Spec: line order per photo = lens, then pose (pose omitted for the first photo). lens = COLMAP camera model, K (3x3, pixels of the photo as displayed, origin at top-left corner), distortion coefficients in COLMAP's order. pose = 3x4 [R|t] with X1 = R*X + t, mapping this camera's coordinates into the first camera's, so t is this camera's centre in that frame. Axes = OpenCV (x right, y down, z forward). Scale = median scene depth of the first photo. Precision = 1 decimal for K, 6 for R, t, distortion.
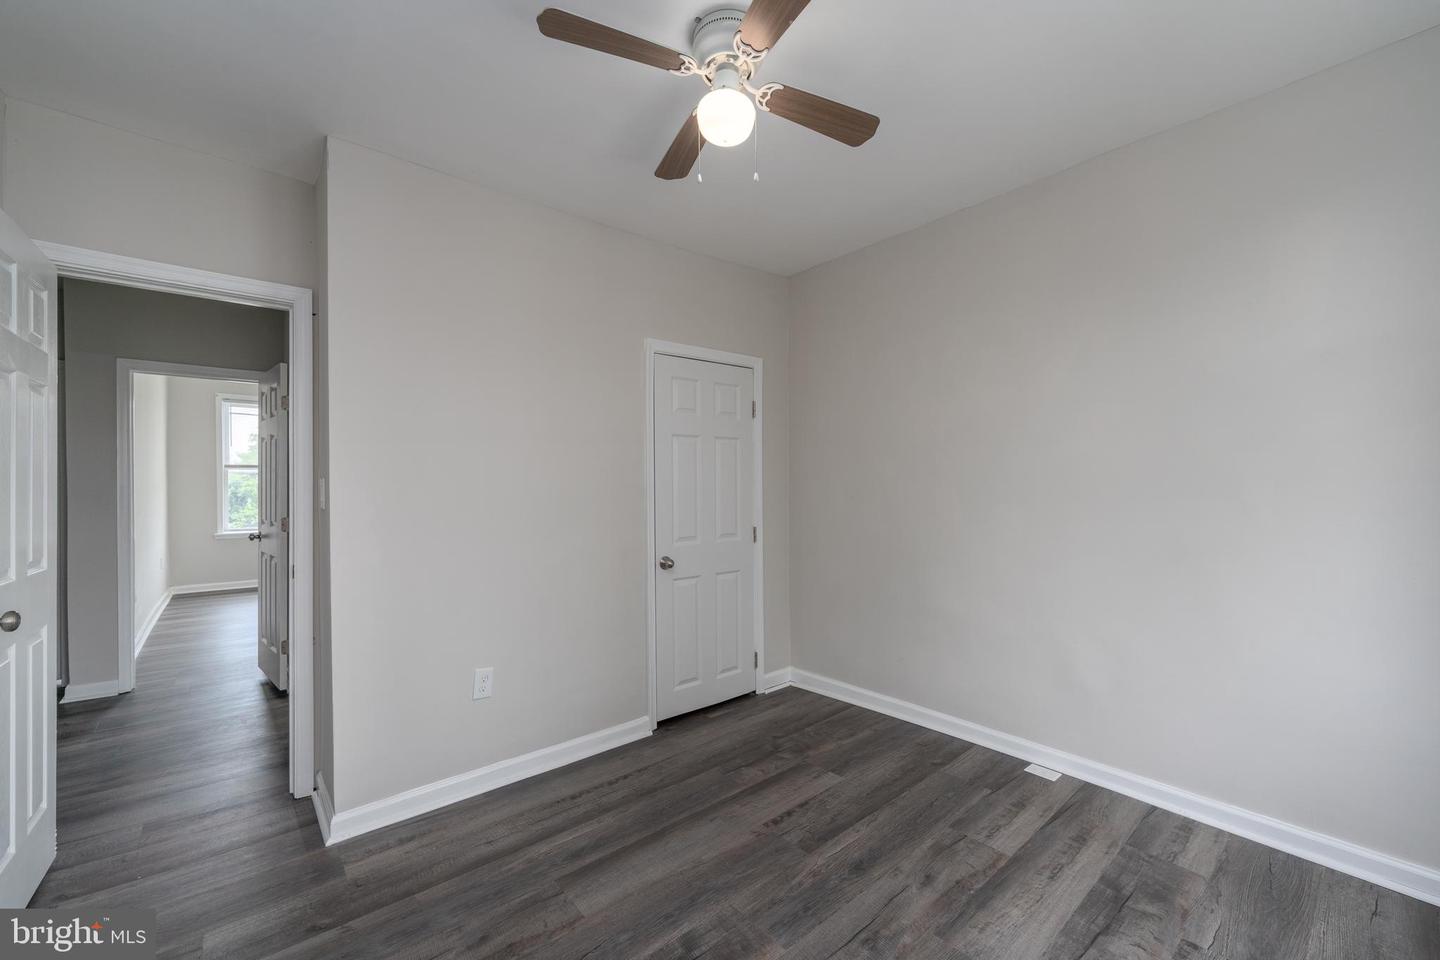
lens RADIAL K [[607.8, 0, 722.3], [0, 607.8, 483.1], [0, 0, 1]] dist [-0.000298, 0.000415]
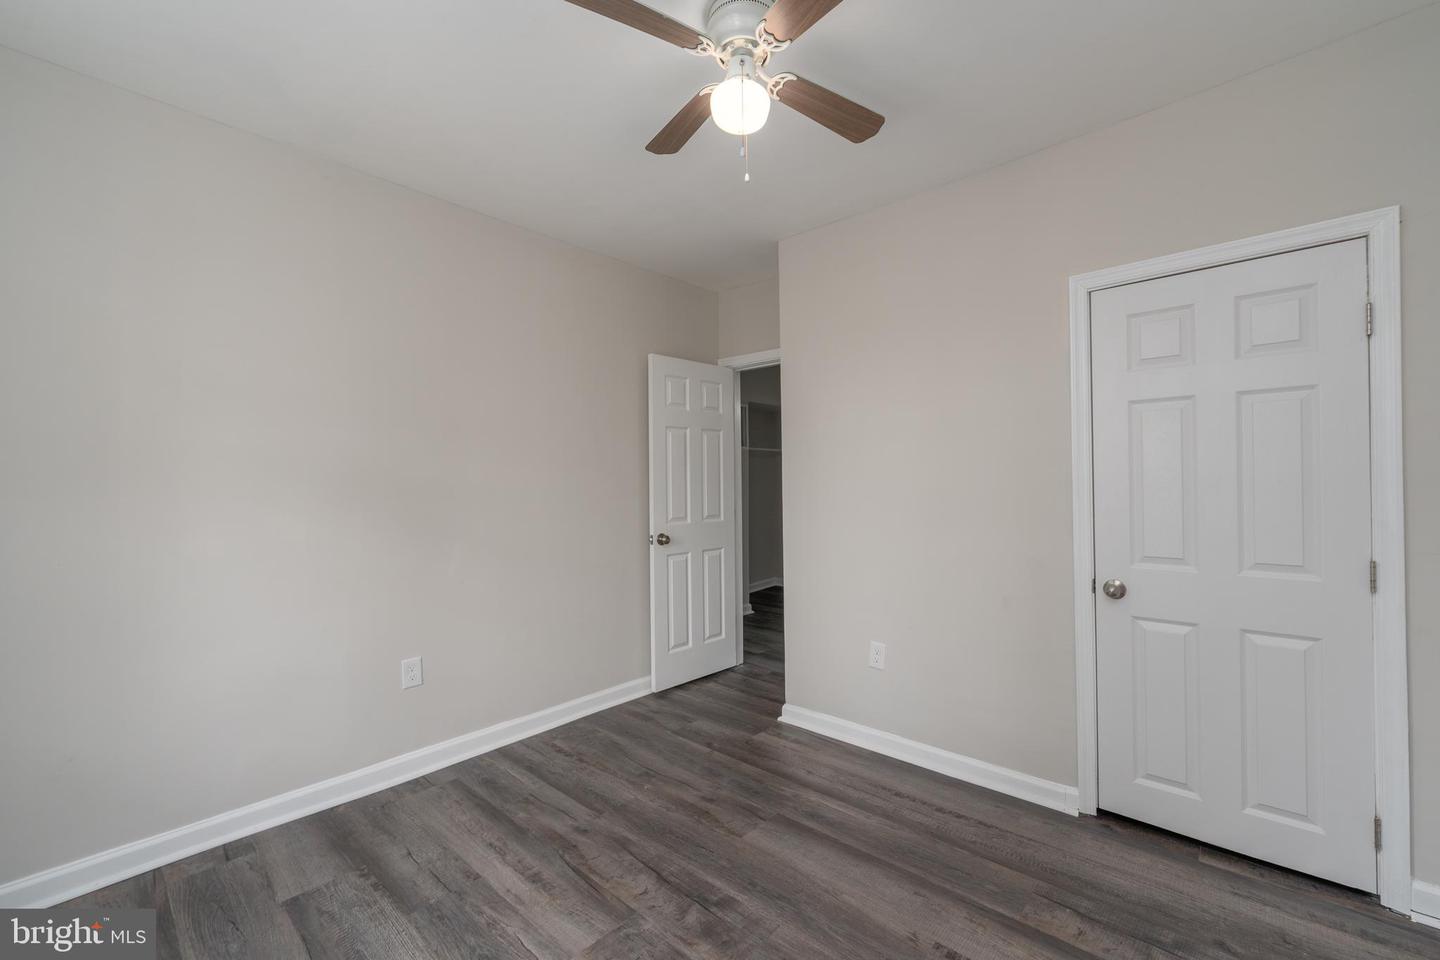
lens RADIAL K [[607.8, 0, 717.8], [0, 607.8, 489.3], [0, 0, 1]] dist [-0.000298, 0.000415]
pose [[0.088796, 0.022892, -0.995787, 0.773751], [0.019856, 0.999497, 0.024748, -0.013128], [0.995852, -0.021970, 0.088297, 0.688079]]
